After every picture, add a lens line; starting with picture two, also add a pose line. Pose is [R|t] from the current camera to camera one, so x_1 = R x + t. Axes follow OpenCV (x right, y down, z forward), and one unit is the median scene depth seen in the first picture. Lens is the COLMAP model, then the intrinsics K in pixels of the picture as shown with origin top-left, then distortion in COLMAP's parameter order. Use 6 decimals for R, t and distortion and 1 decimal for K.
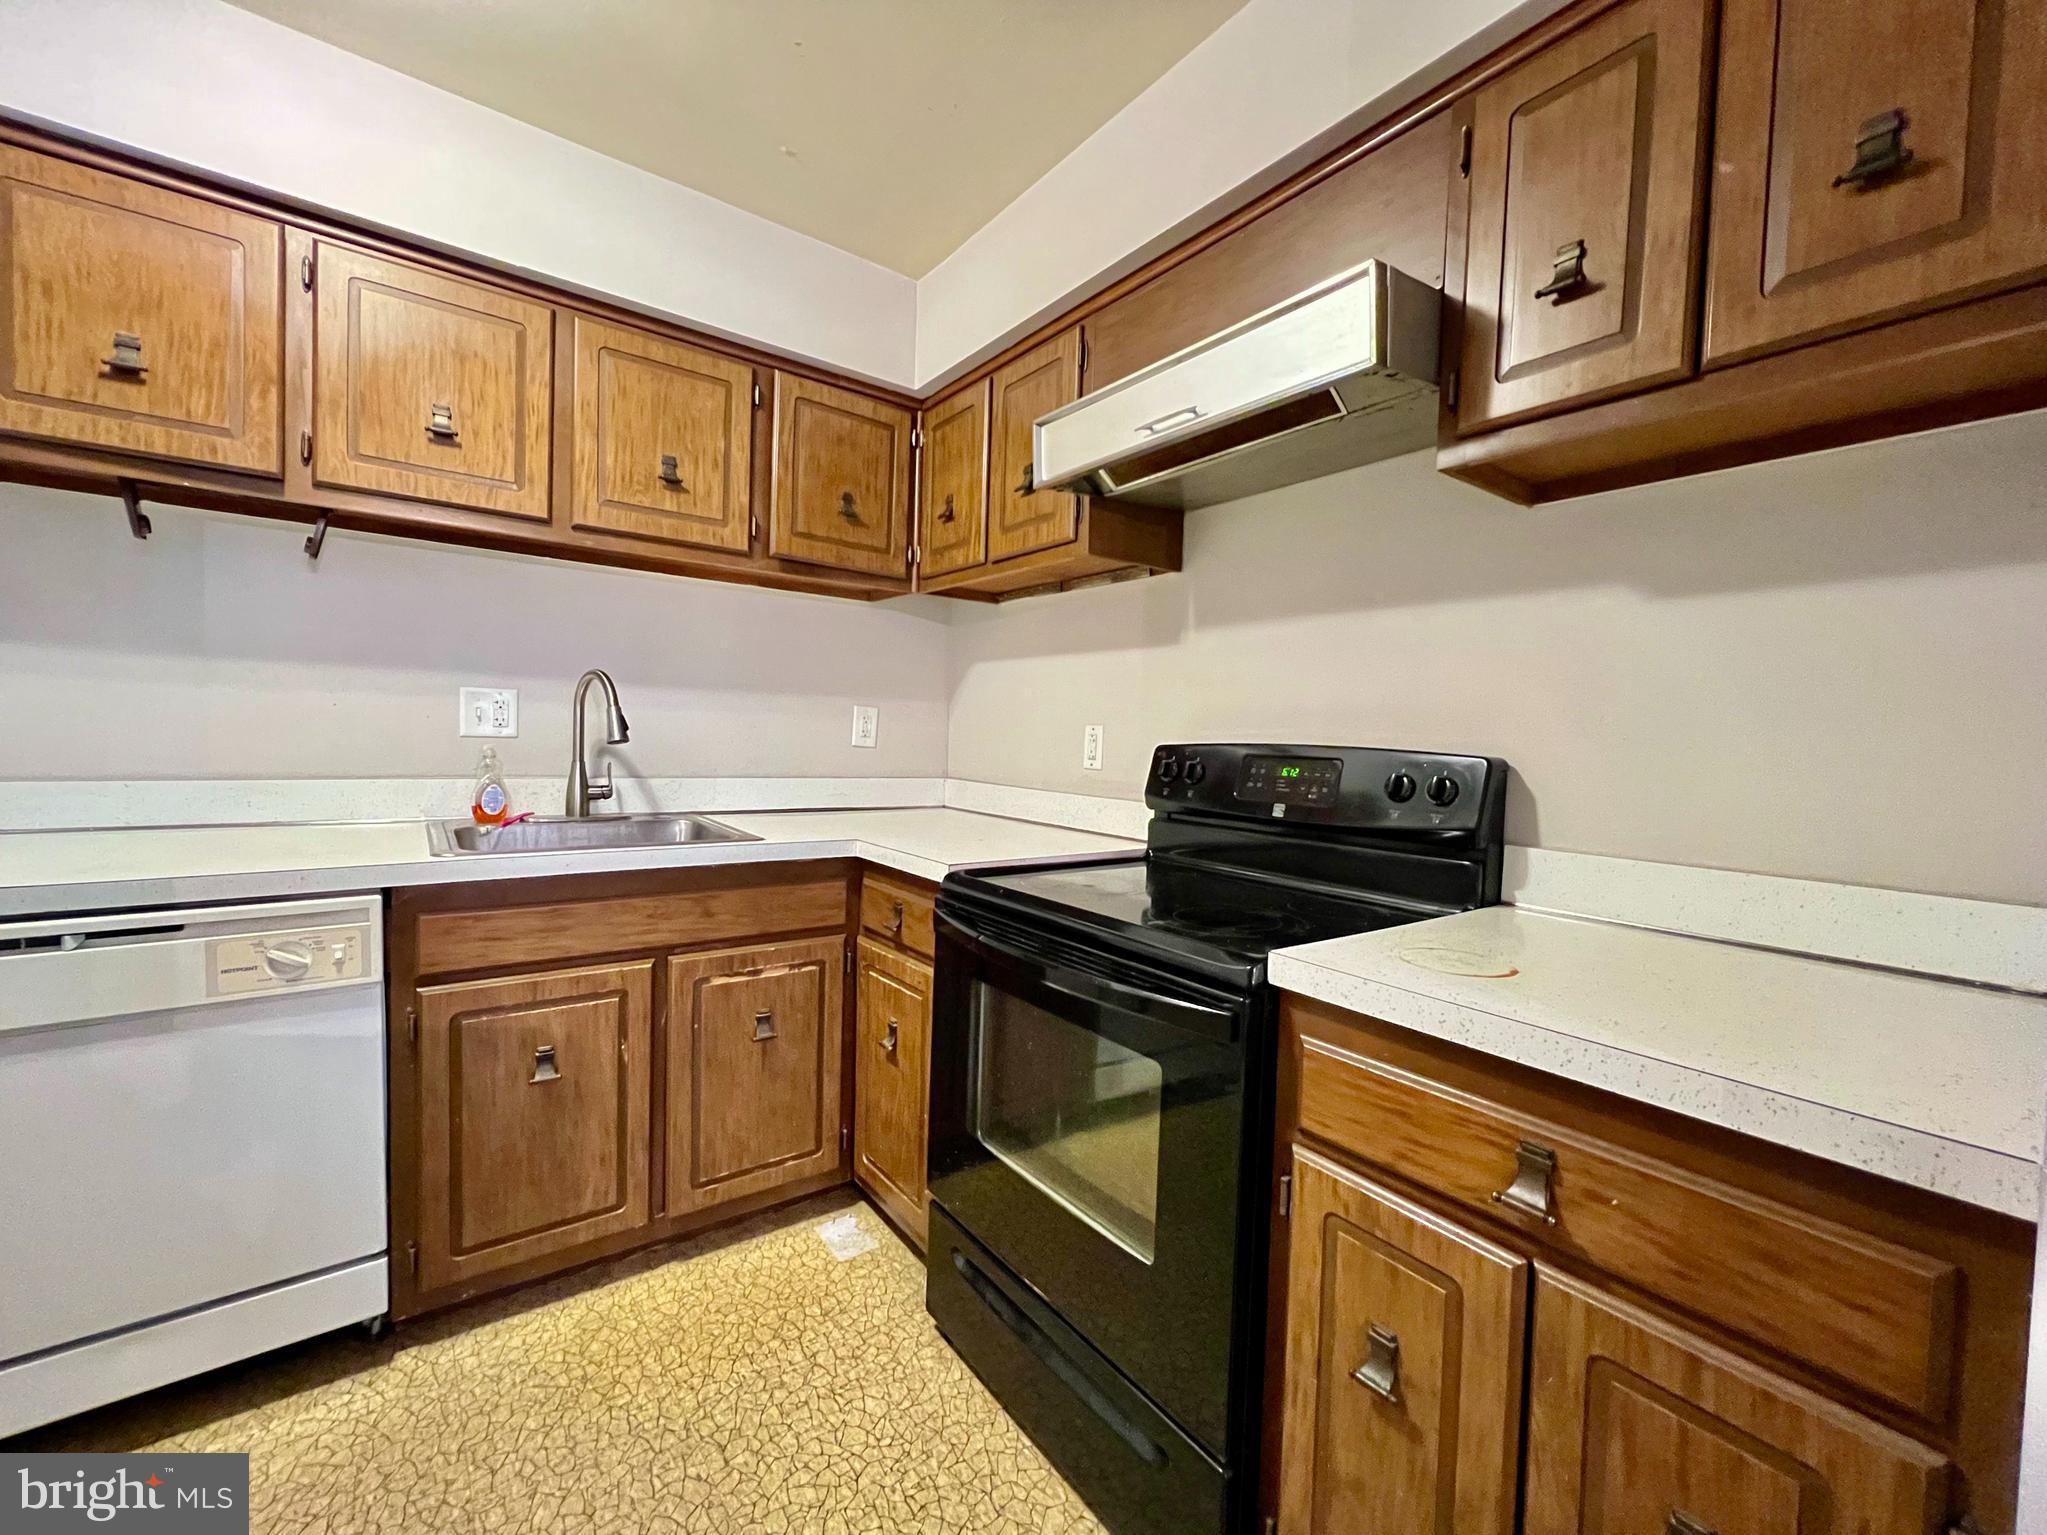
lens RADIAL K [[824.0, 0, 1016.5], [0, 824.0, 772.2], [0, 0, 1]] dist [-0.003488, 0.000156]
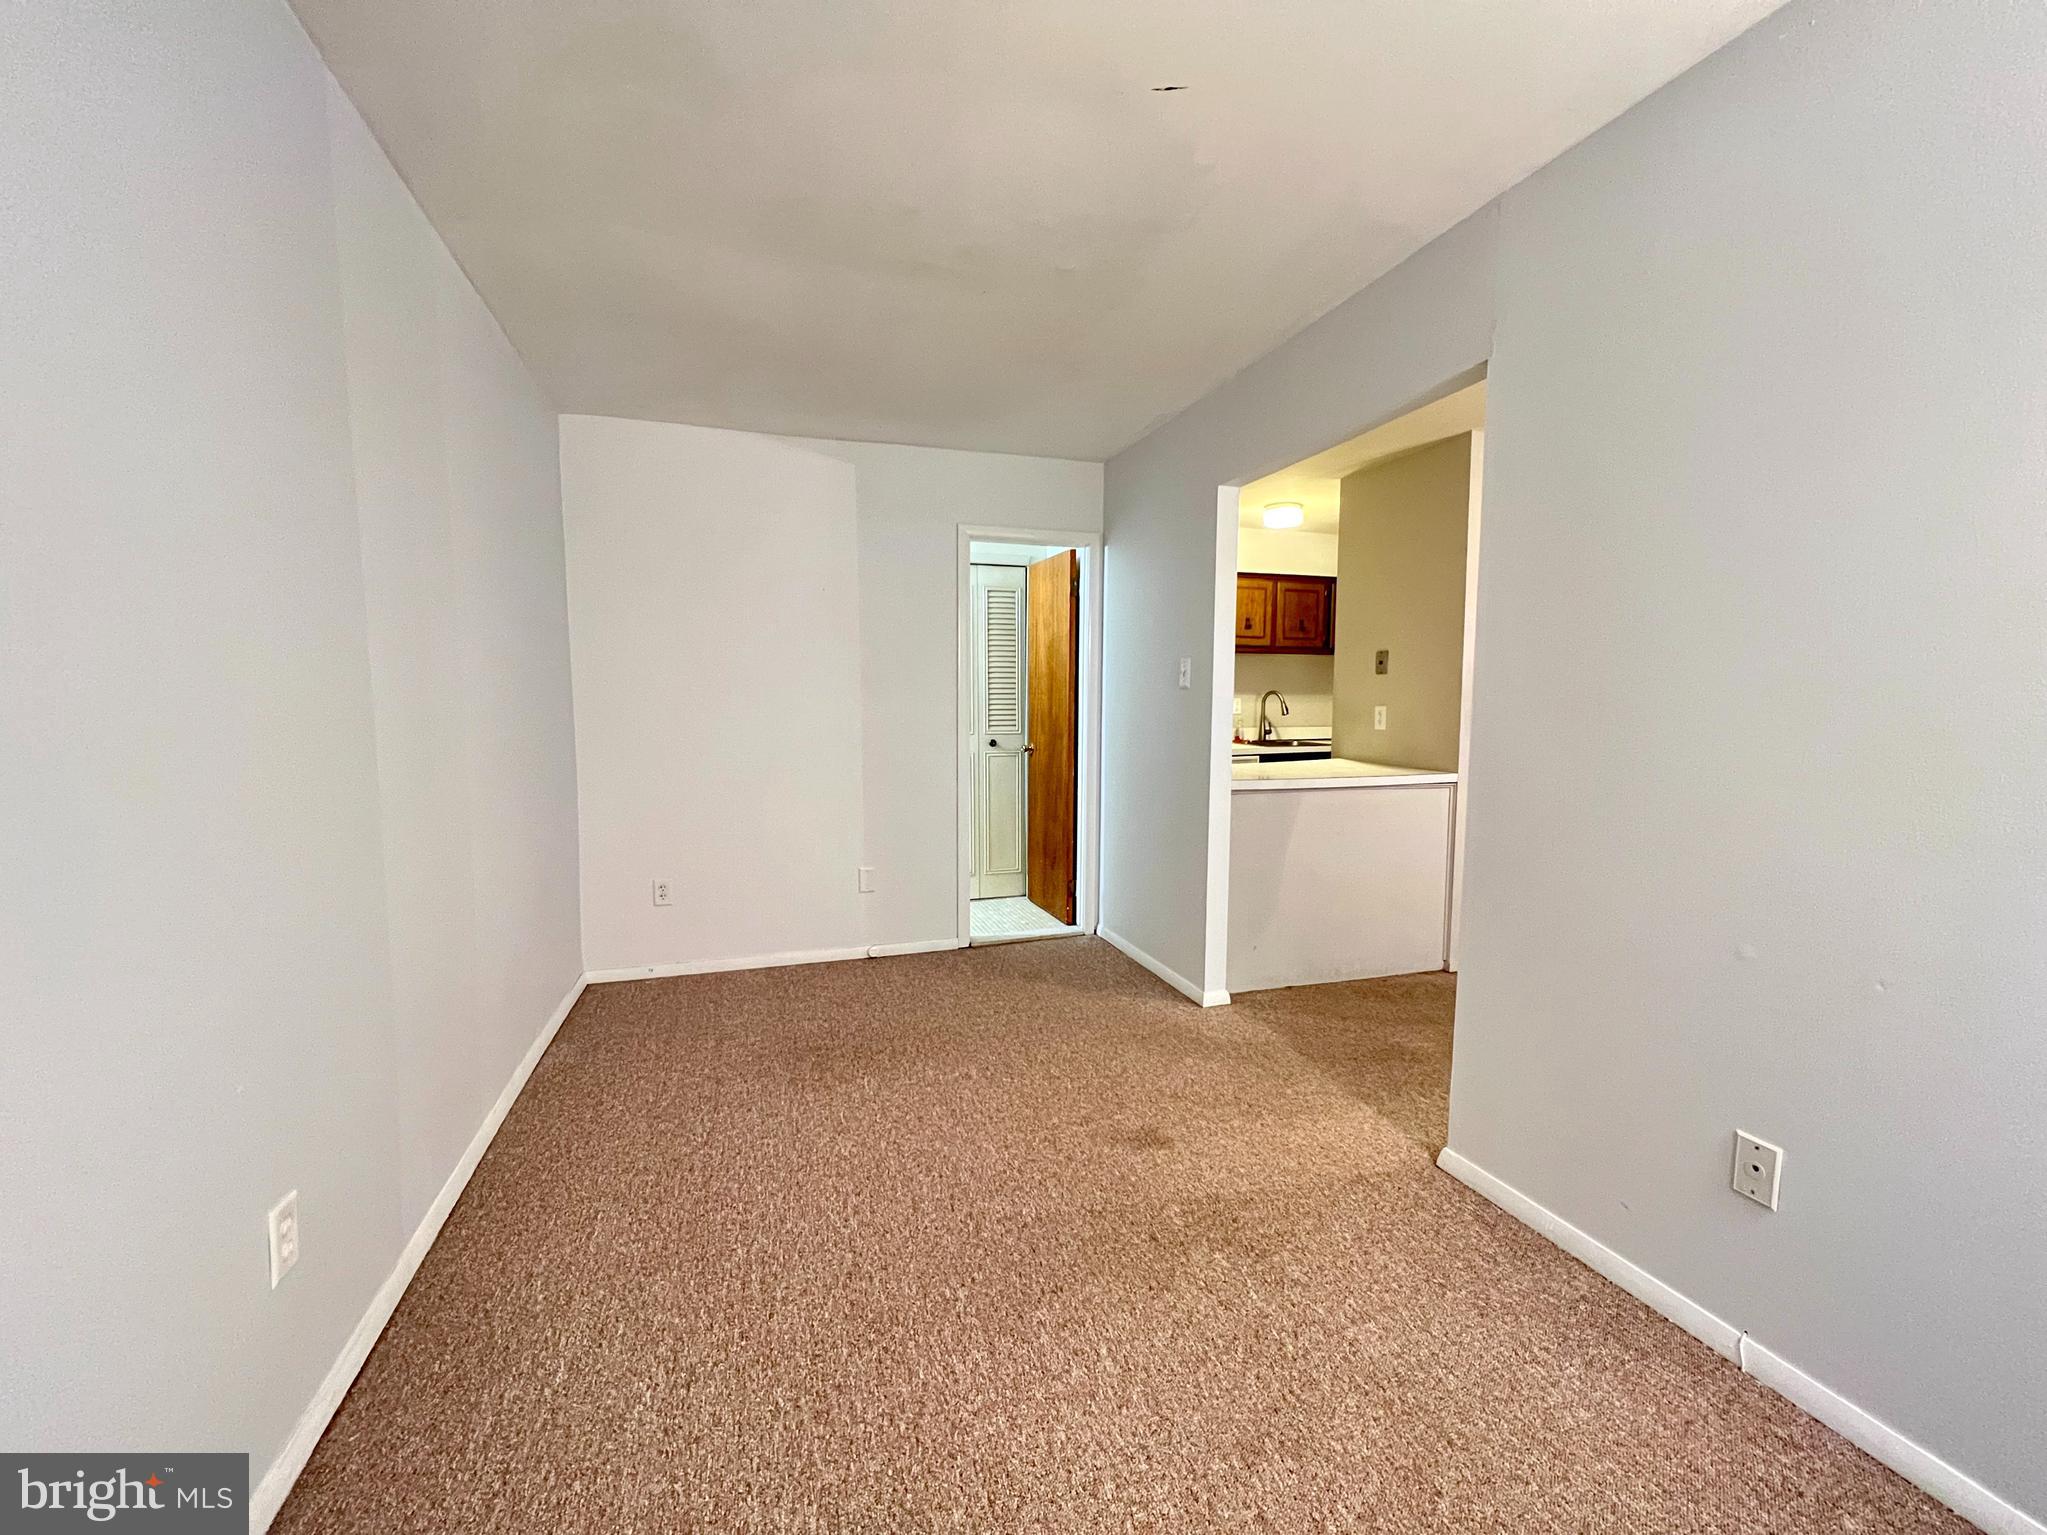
lens RADIAL K [[824.0, 0, 1016.5], [0, 824.0, 772.2], [0, 0, 1]] dist [-0.003488, 0.000156]
pose [[0.946999, 0.000611, -0.321235, -0.476045], [0.014494, 0.998899, 0.044628, 0.028353], [0.320908, -0.046919, 0.945947, -2.407339]]
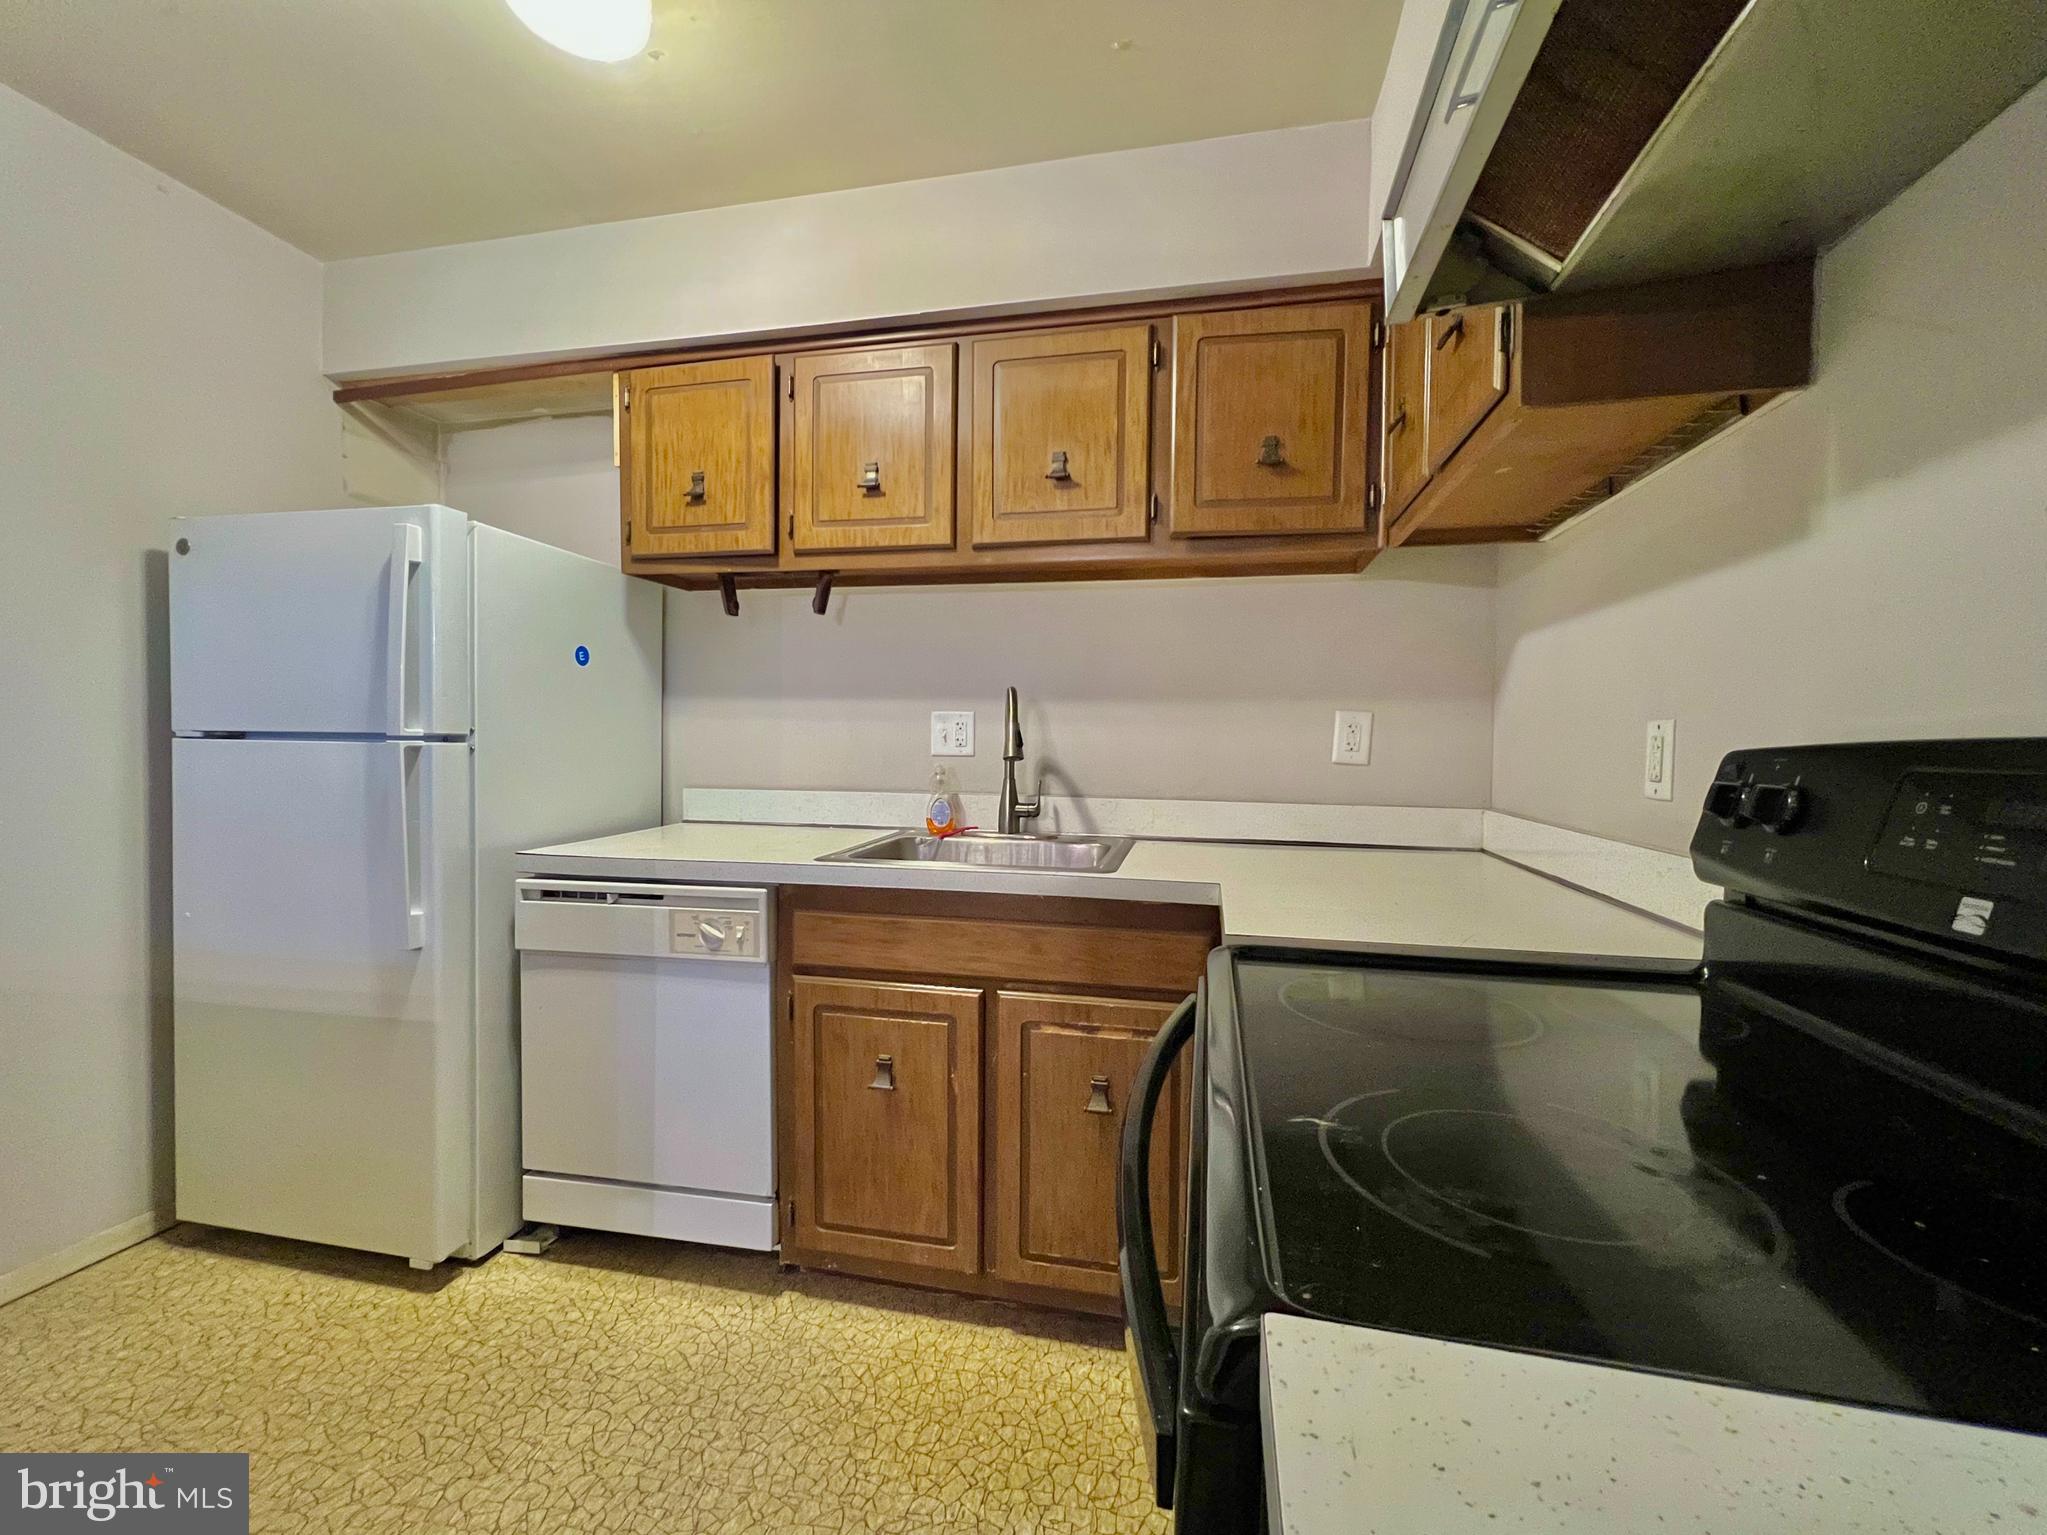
lens RADIAL K [[833.7, 0, 1025.4], [0, 833.7, 772.1], [0, 0, 1]] dist [-0.002185, -0.000019]
pose [[0.660764, 0.000123, -0.750594, 0.282767], [-0.023226, 0.999524, -0.020283, -0.001079], [0.750234, 0.030835, 0.660453, 0.383930]]
